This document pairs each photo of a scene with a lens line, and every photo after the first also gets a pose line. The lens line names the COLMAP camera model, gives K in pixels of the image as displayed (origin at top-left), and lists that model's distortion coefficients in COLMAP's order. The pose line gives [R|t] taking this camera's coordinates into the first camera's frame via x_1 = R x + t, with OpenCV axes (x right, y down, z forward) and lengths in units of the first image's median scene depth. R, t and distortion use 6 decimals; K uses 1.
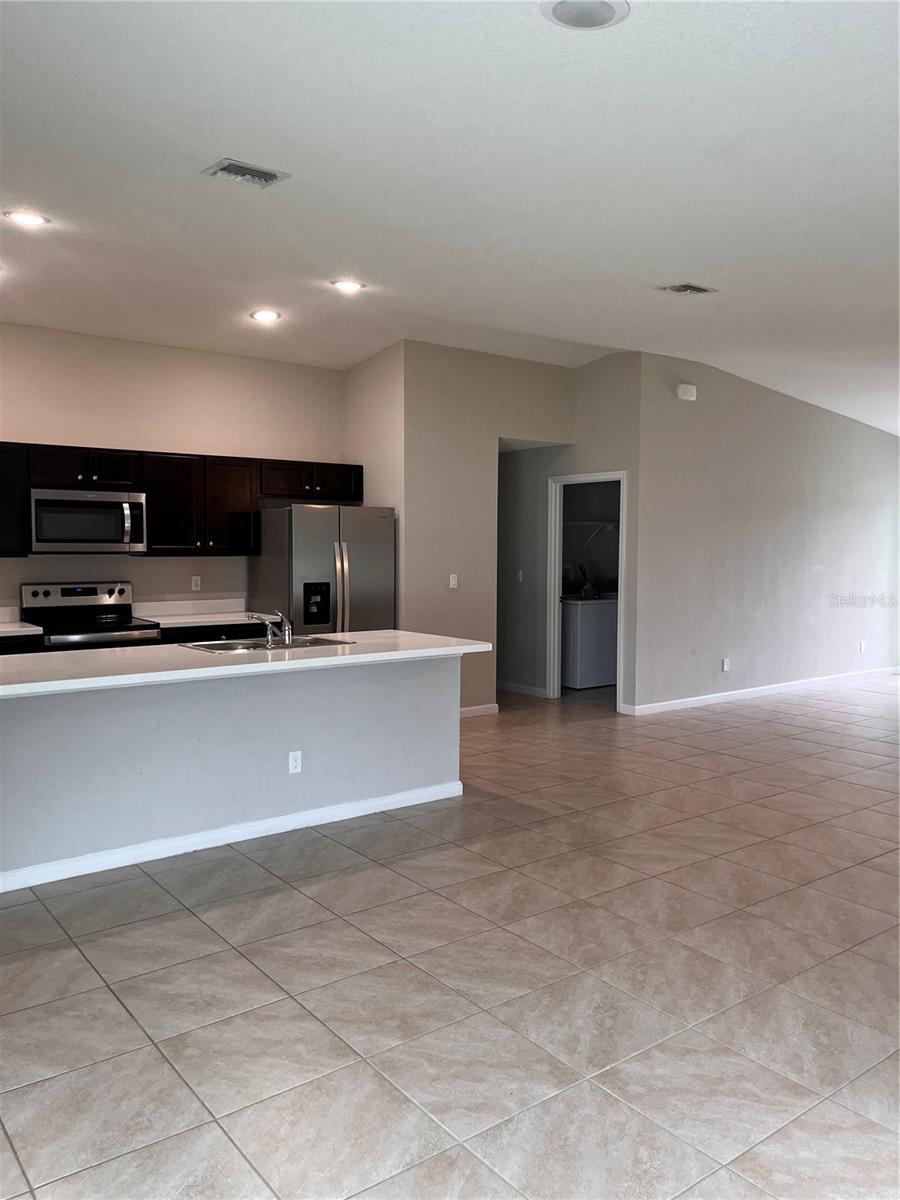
lens RADIAL K [[909.4, 0, 450.0], [0, 909.4, 600.0], [0, 0, 1]] dist [0.039951, -0.083451]
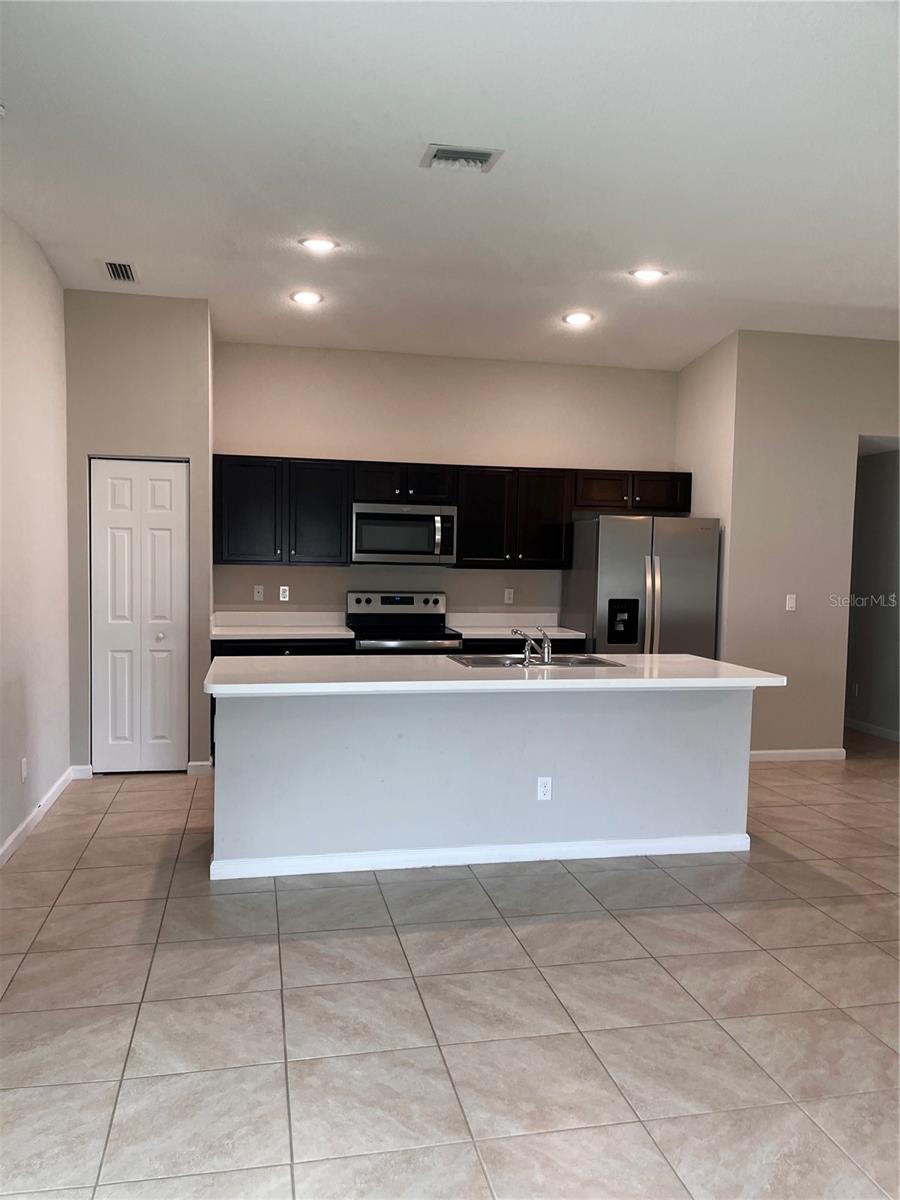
lens RADIAL K [[907.9, 0, 439.7], [0, 907.9, 618.1], [0, 0, 1]] dist [0.052847, -0.086781]
pose [[0.899922, 0.041934, -0.434030, 0.132393], [-0.040616, 0.999099, 0.012316, -0.004984], [0.434155, 0.006545, 0.900814, 0.106406]]
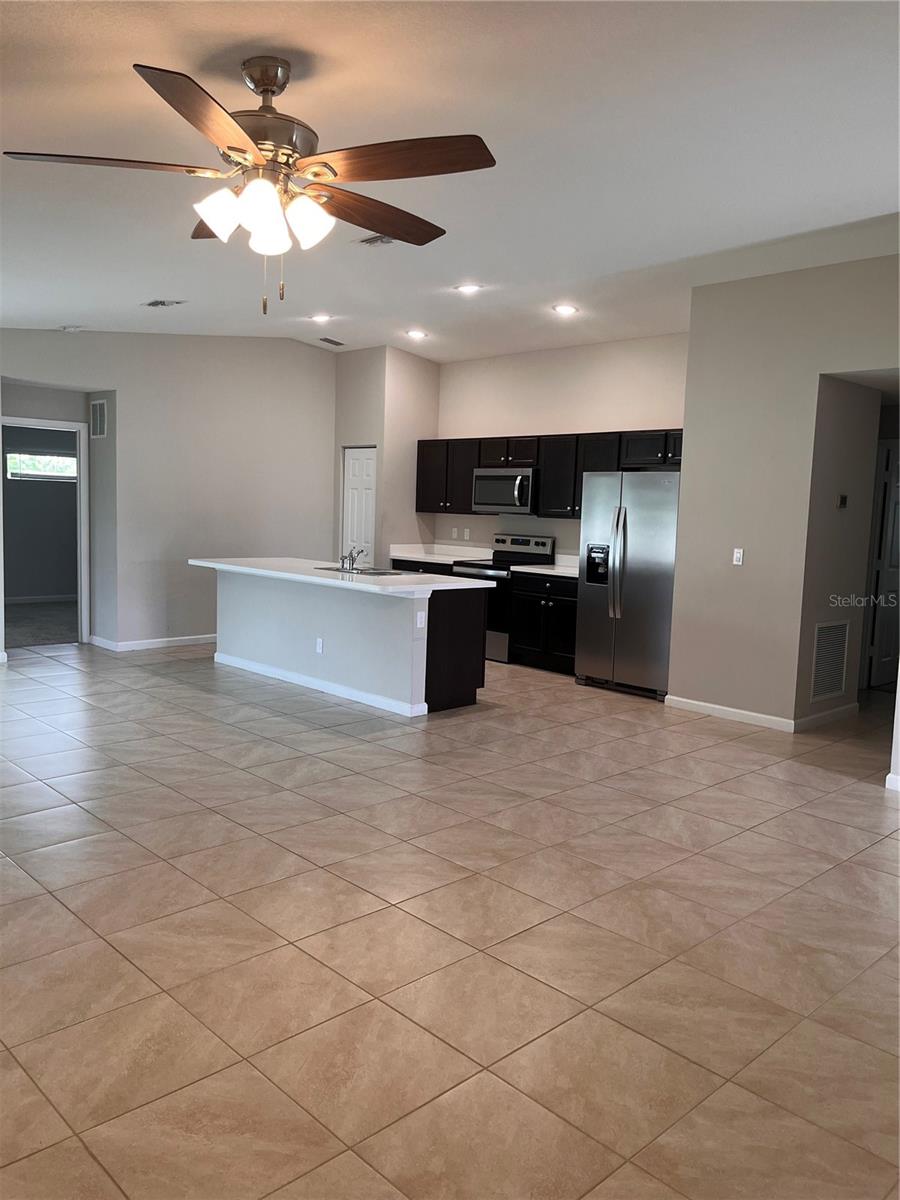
lens RADIAL K [[909.4, 0, 450.0], [0, 909.4, 600.0], [0, 0, 1]] dist [0.039951, -0.083451]
pose [[0.118493, 0.104972, -0.987391, 1.328947], [-0.094622, 0.991065, 0.094007, -0.057819], [0.988436, 0.082290, 0.127367, 1.017252]]
